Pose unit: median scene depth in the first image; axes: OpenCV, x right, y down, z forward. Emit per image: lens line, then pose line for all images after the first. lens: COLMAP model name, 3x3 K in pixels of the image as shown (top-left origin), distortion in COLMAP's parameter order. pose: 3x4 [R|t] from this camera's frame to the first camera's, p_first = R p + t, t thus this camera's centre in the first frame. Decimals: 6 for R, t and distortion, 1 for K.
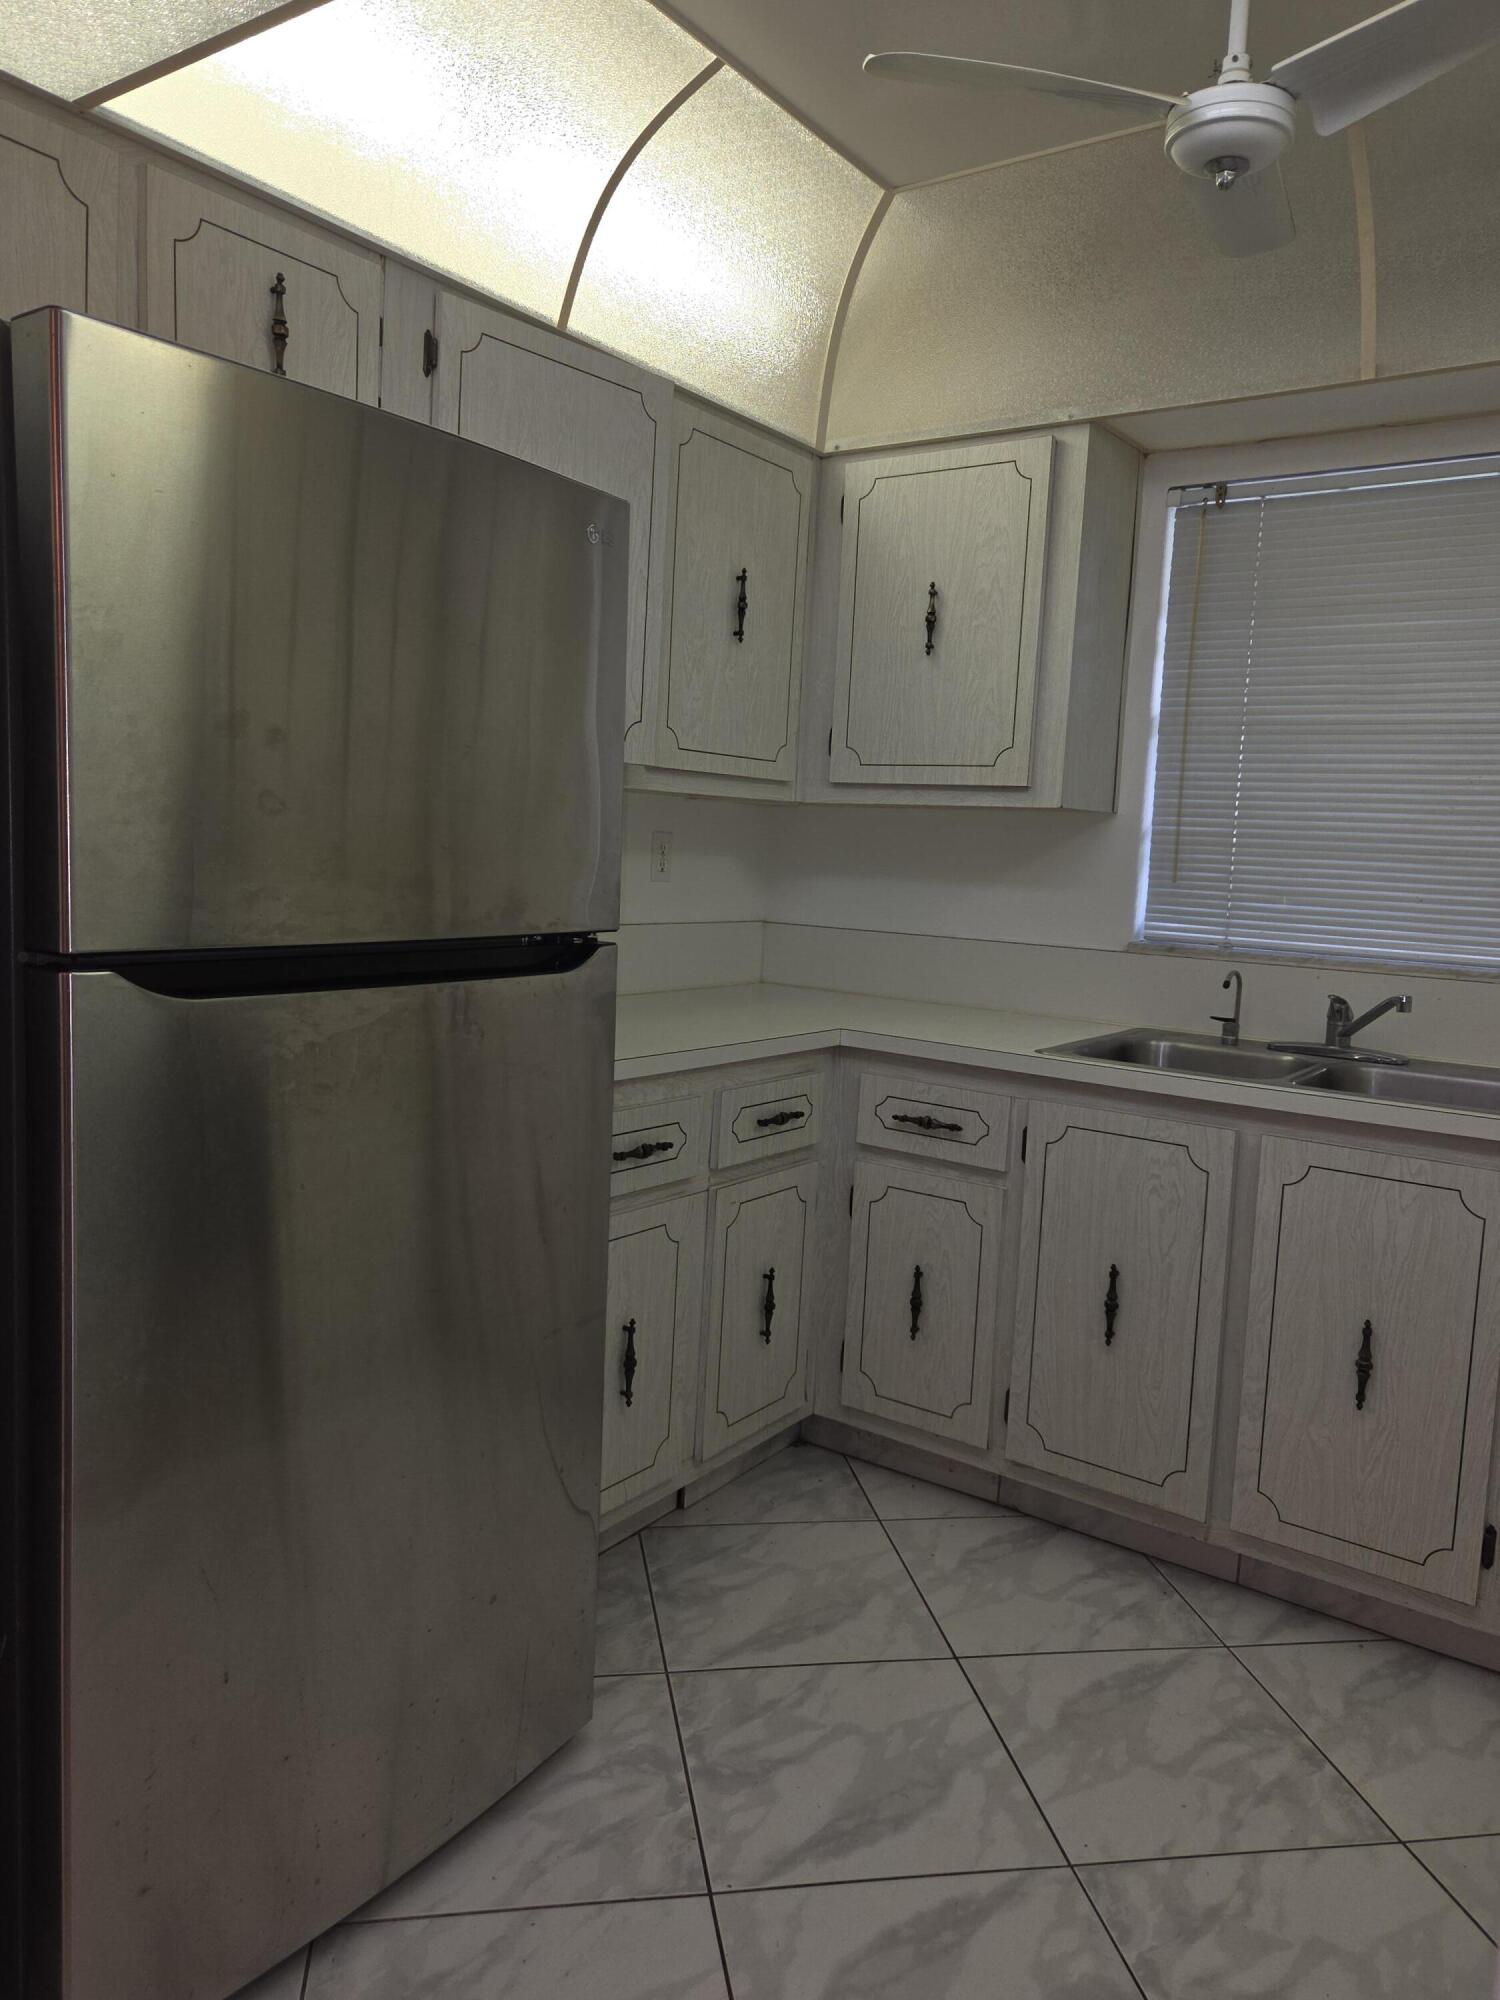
lens RADIAL K [[1408.4, 0, 742.5], [0, 1408.4, 980.5], [0, 0, 1]] dist [0.068609, -0.069027]
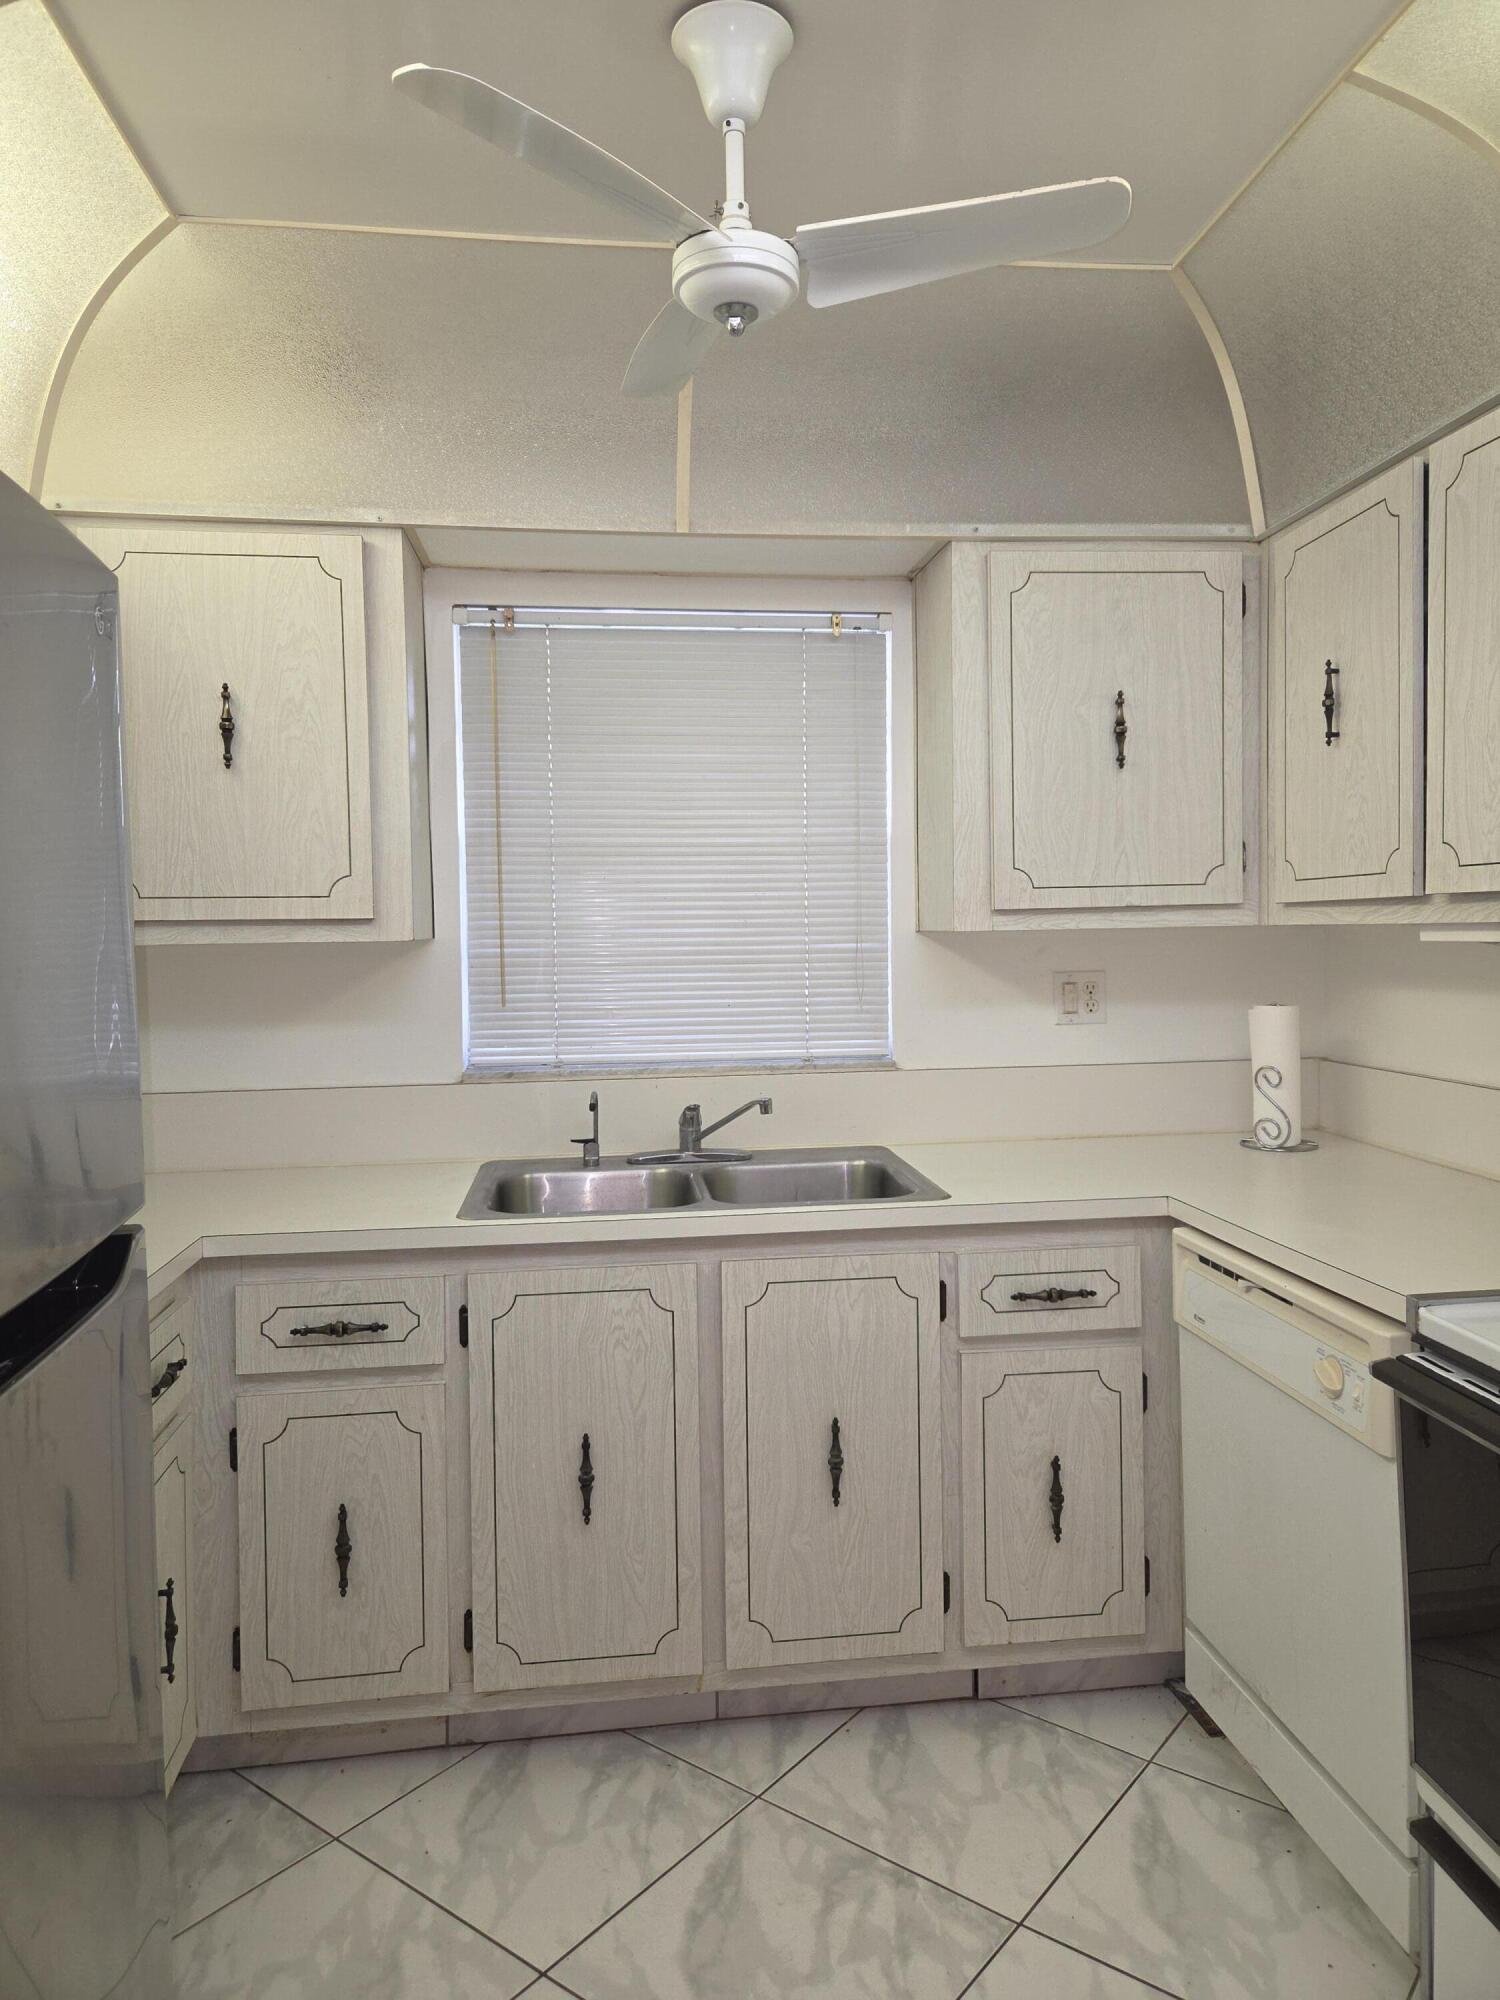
lens RADIAL K [[1333.4, 0, 748.9], [0, 1333.4, 968.7], [0, 0, 1]] dist [0.076357, -0.071577]
pose [[0.737712, -0.081091, 0.670228, -0.208219], [0.116291, 0.993184, -0.007834, -0.076918], [-0.665025, 0.083721, 0.742114, 0.231113]]
